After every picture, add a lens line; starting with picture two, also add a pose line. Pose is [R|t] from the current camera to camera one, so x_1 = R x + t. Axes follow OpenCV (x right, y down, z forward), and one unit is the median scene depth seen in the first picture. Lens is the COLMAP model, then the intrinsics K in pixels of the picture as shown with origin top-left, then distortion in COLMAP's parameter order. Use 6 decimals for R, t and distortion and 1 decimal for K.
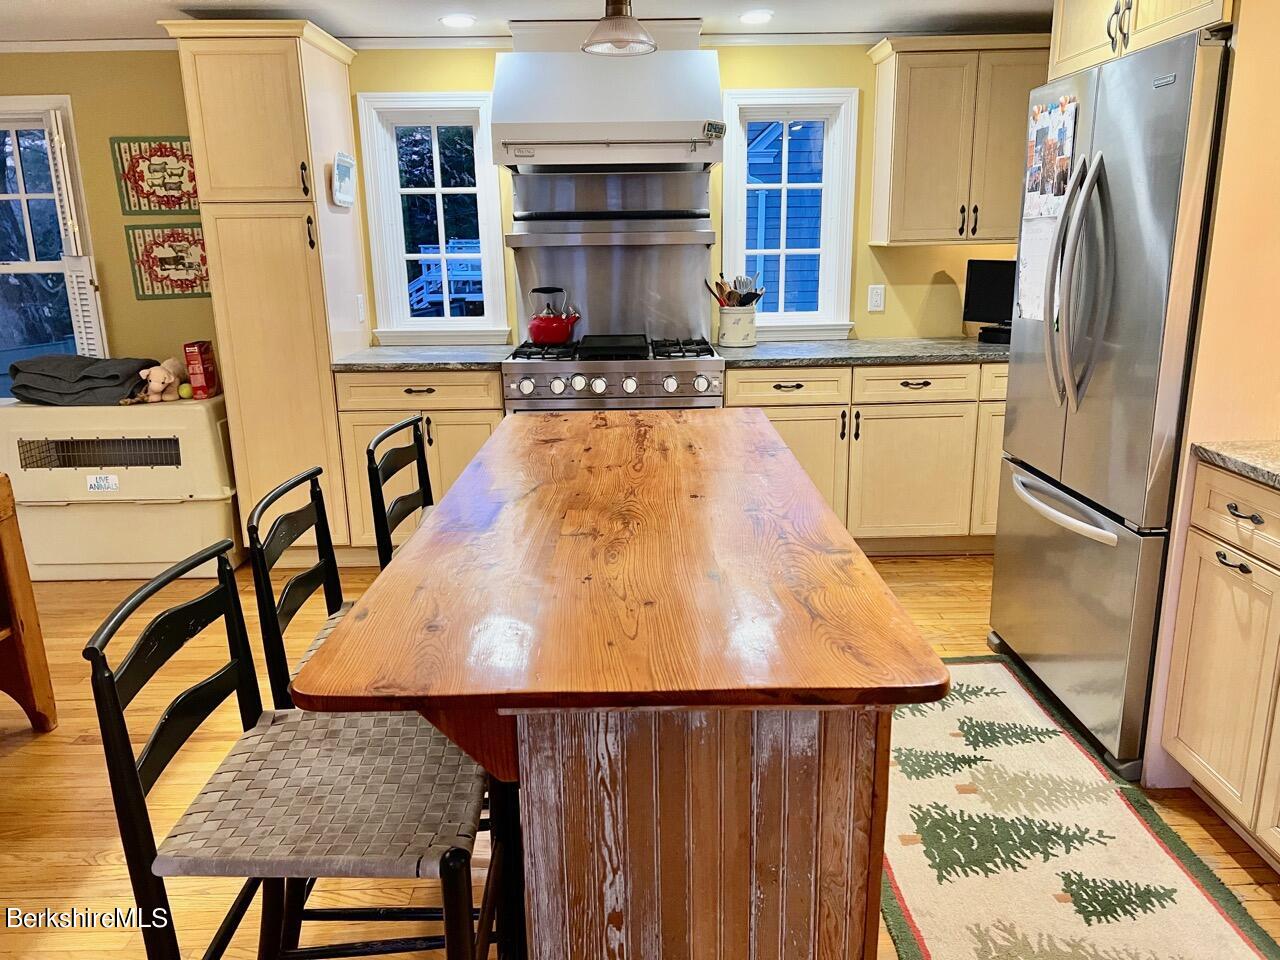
lens RADIAL K [[988.0, 0, 640.0], [0, 988.0, 480.0], [0, 0, 1]] dist [0.008129, 0.002941]
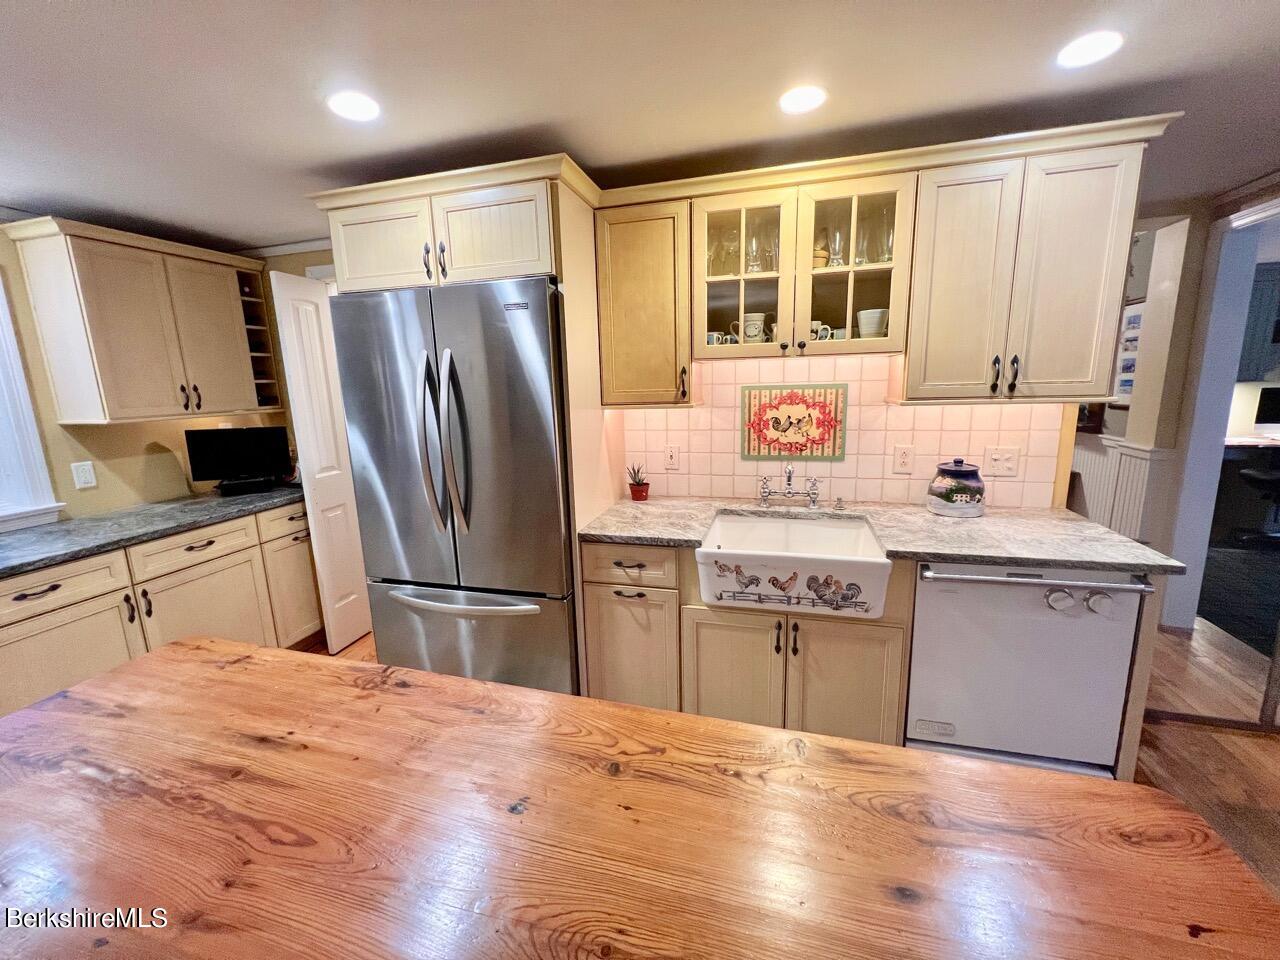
lens RADIAL K [[515.7, 0, 635.7], [0, 515.7, 474.6], [0, 0, 1]] dist [0.001602, 0.000882]
pose [[0.292299, -0.168377, 0.941388, -0.104144], [0.254169, 0.962653, 0.093261, -0.103546], [-0.921932, 0.212012, 0.324178, 0.355028]]
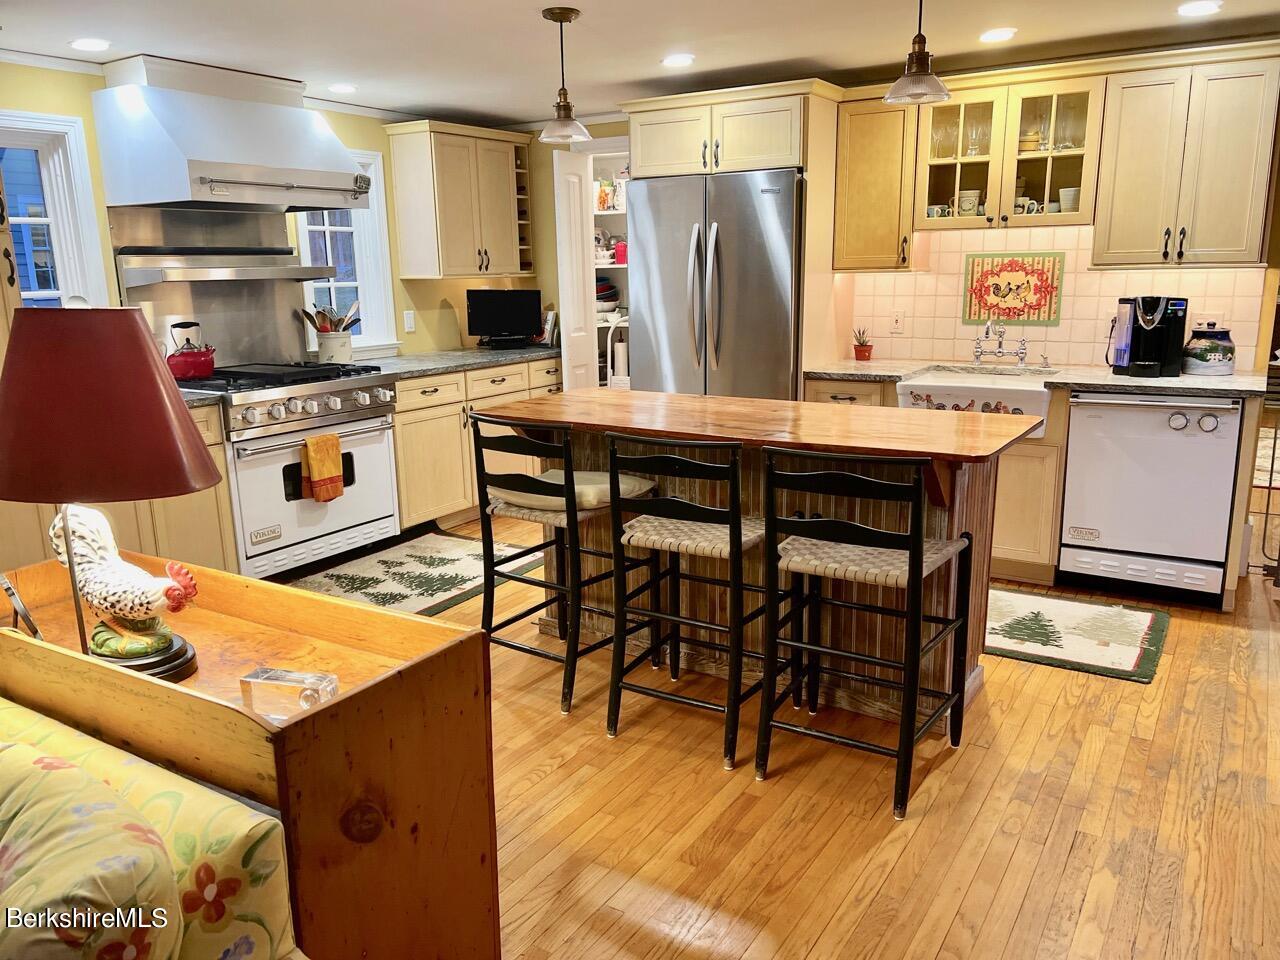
lens RADIAL K [[970.7, 0, 640.0], [0, 970.7, 480.0], [0, 0, 1]] dist [0.066724, -0.083276]
pose [[0.557662, -0.175174, 0.811374, -0.716686], [0.206842, 0.975970, 0.068546, -0.014634], [-0.803884, 0.129601, 0.580495, 0.087050]]
